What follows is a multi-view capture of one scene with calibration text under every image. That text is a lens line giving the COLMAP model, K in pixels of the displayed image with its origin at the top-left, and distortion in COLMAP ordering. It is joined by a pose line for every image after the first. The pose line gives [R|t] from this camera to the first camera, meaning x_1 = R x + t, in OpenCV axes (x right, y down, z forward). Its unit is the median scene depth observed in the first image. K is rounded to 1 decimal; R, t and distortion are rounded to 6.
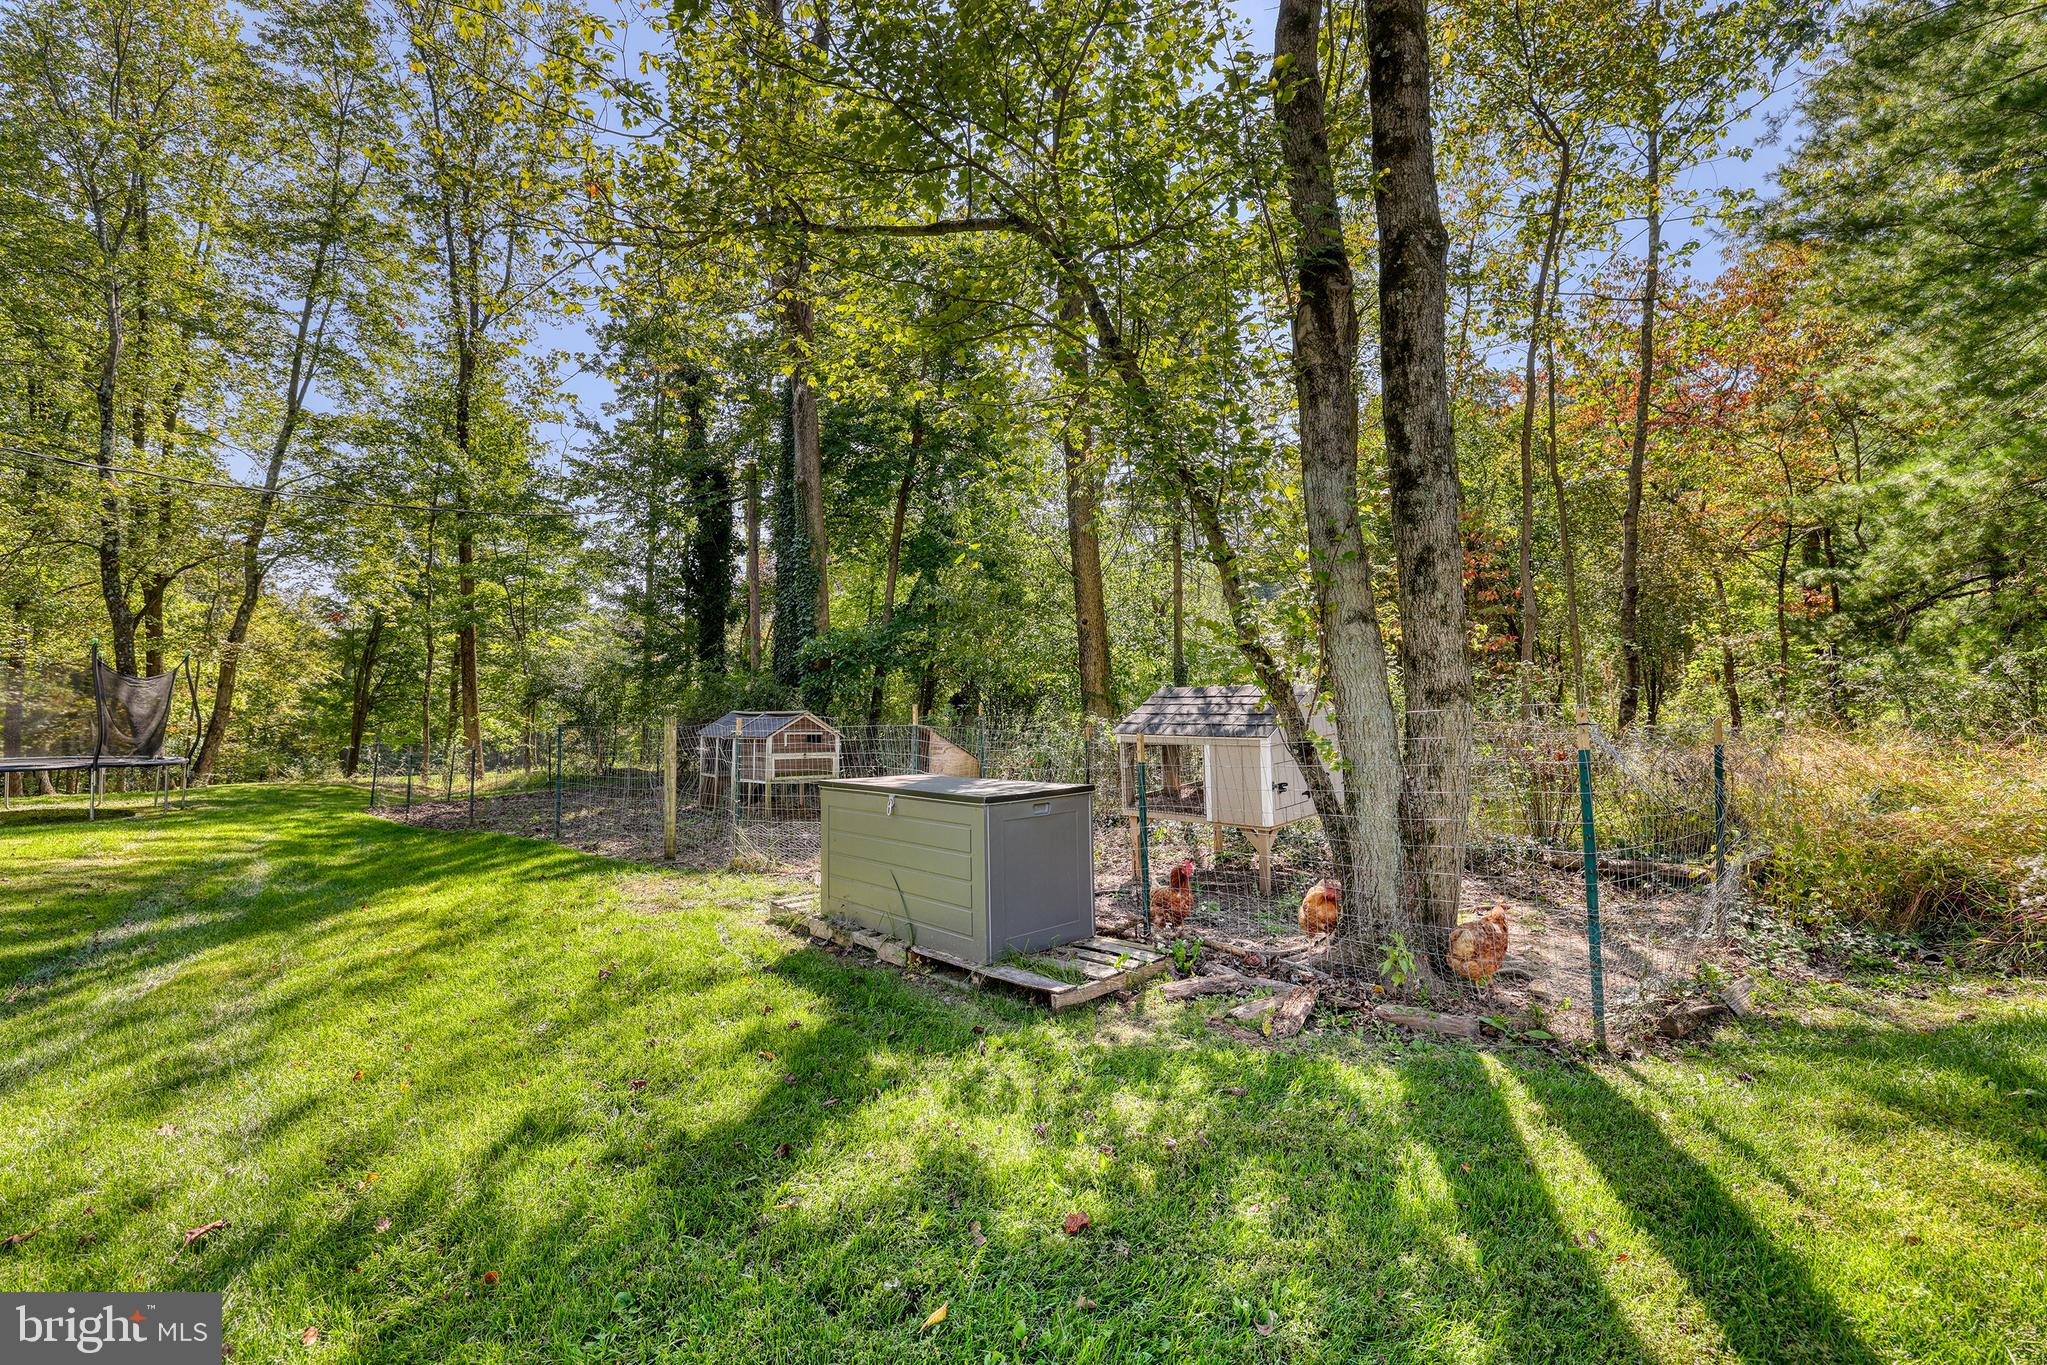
lens RADIAL K [[877.5, 0, 1029.6], [0, 877.5, 675.0], [0, 0, 1]] dist [-0.054496, 0.019224]
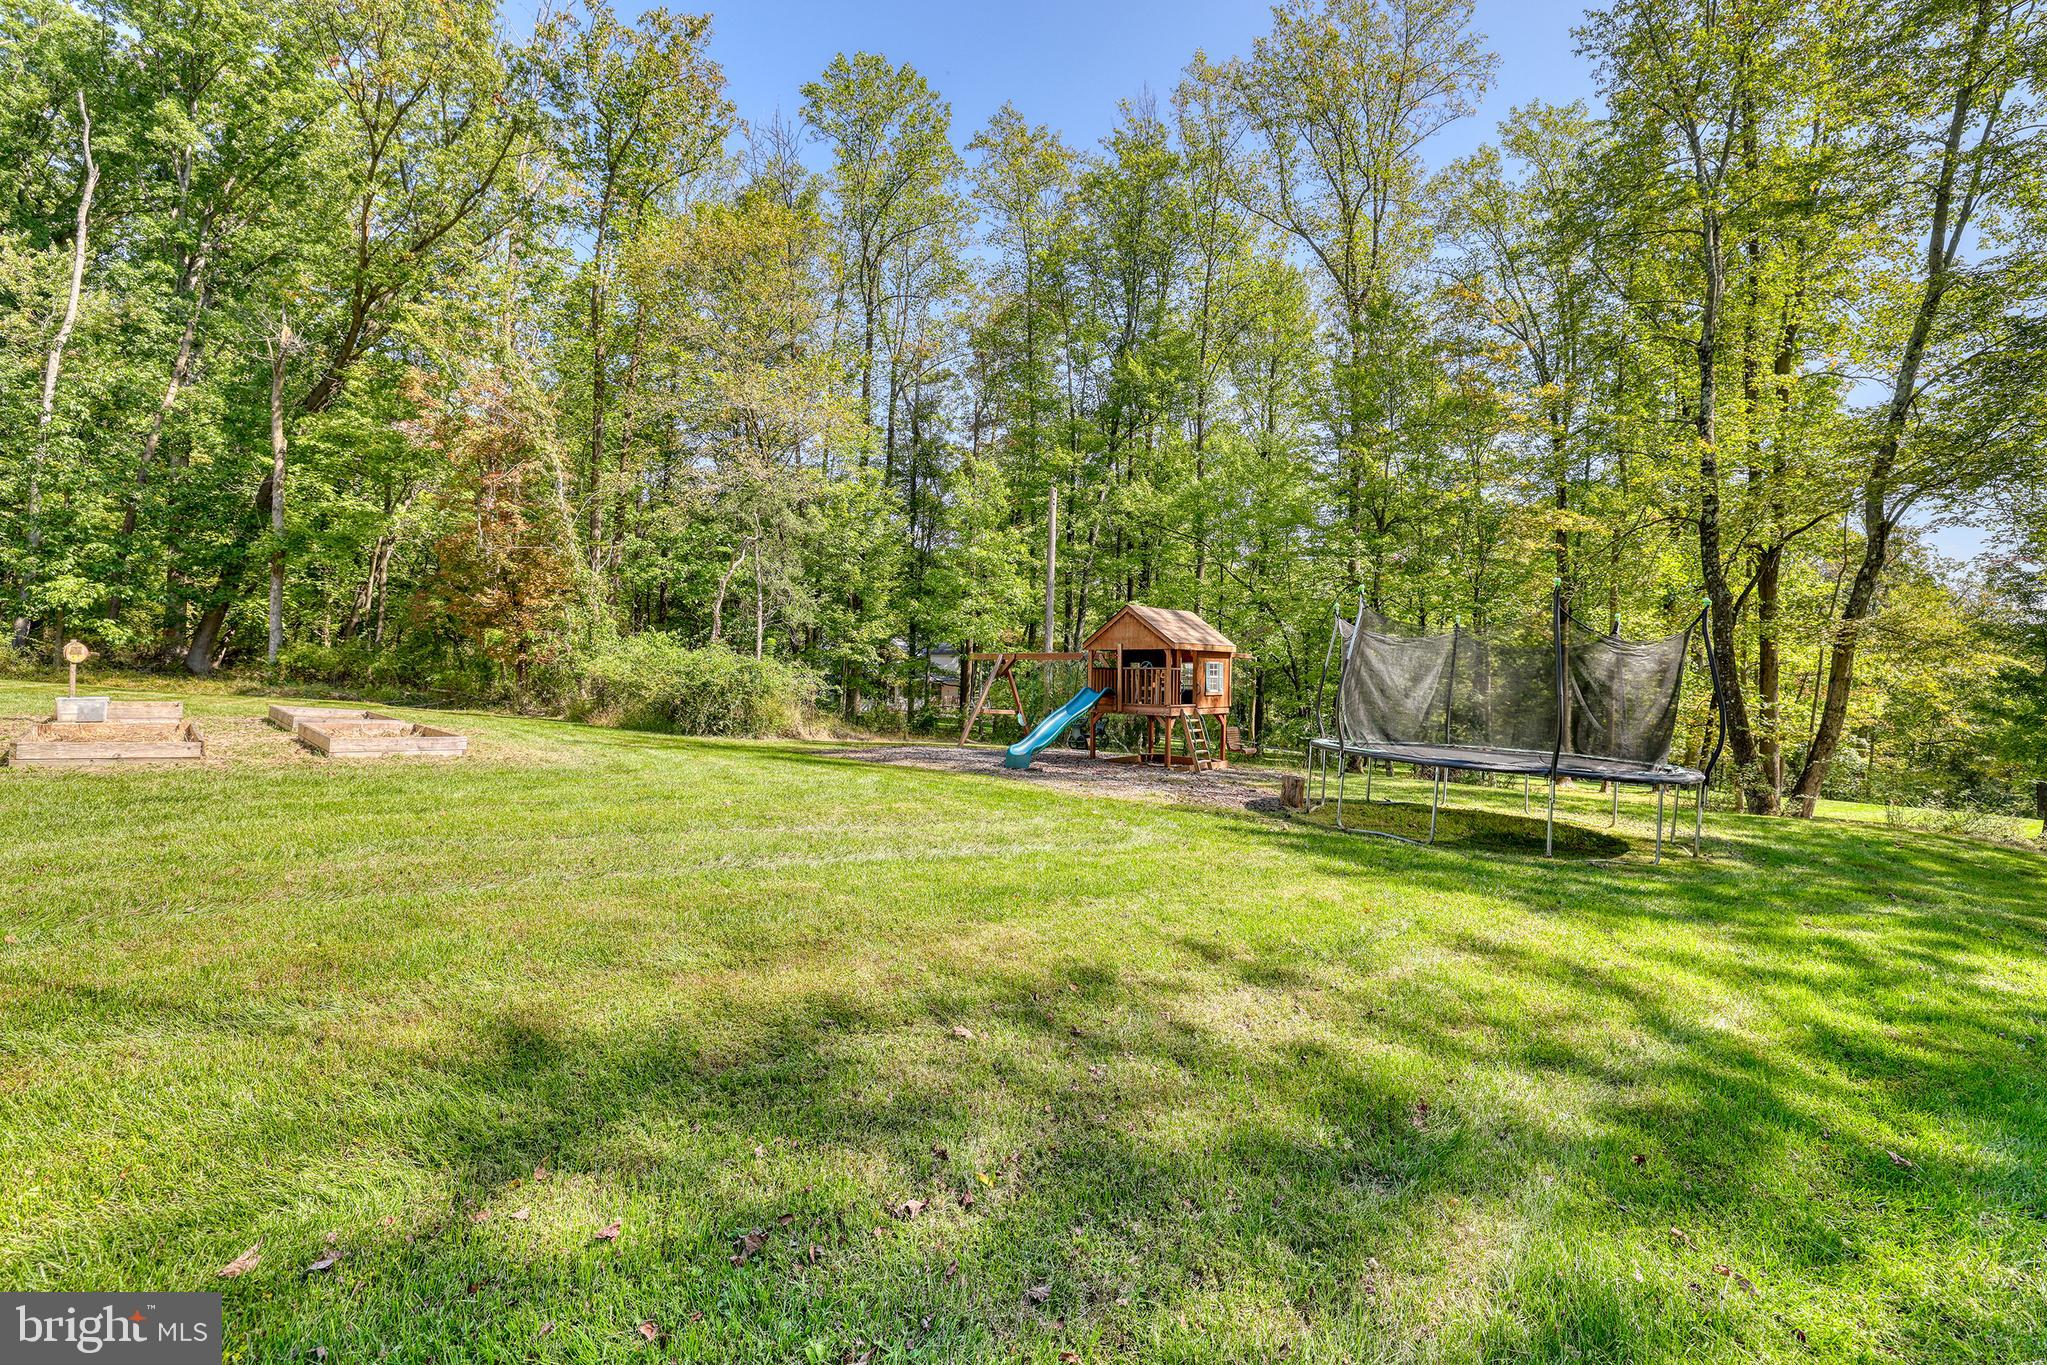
lens RADIAL K [[877.5, 0, 1029.6], [0, 877.5, 675.0], [0, 0, 1]] dist [-0.054496, 0.019224]
pose [[0.012851, -0.006357, -0.999897, -0.193227], [-0.007934, 0.999948, -0.006459, 0.019157], [0.999886, 0.008017, 0.012800, 0.255530]]
